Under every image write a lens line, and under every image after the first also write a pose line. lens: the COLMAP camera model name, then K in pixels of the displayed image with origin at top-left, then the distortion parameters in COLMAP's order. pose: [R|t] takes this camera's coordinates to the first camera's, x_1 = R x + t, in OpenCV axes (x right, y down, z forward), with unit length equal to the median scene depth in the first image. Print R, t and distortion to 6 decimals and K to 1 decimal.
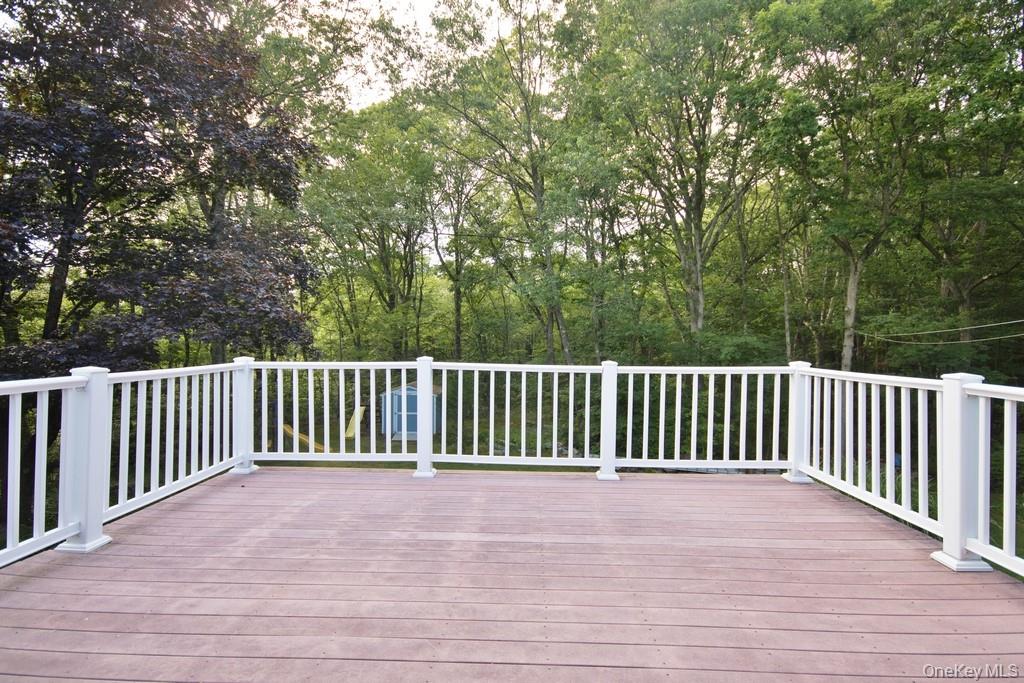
lens RADIAL K [[503.3, 0, 508.0], [0, 503.3, 345.7], [0, 0, 1]] dist [0.004623, 0.000834]
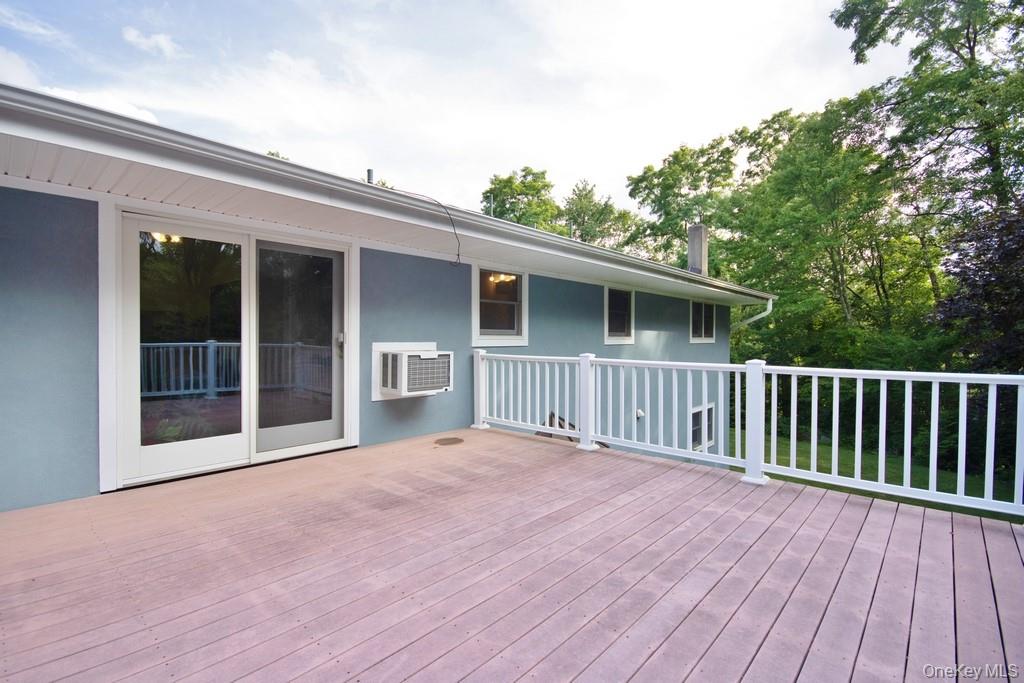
lens RADIAL K [[474.6, 0, 506.5], [0, 474.6, 331.6], [0, 0, 1]] dist [-0.000665, 0.000139]
pose [[-0.643618, -0.022036, -0.765030, 0.626174], [-0.022143, 0.999703, -0.010166, -0.004133], [0.765026, 0.010397, -0.643915, 1.217983]]
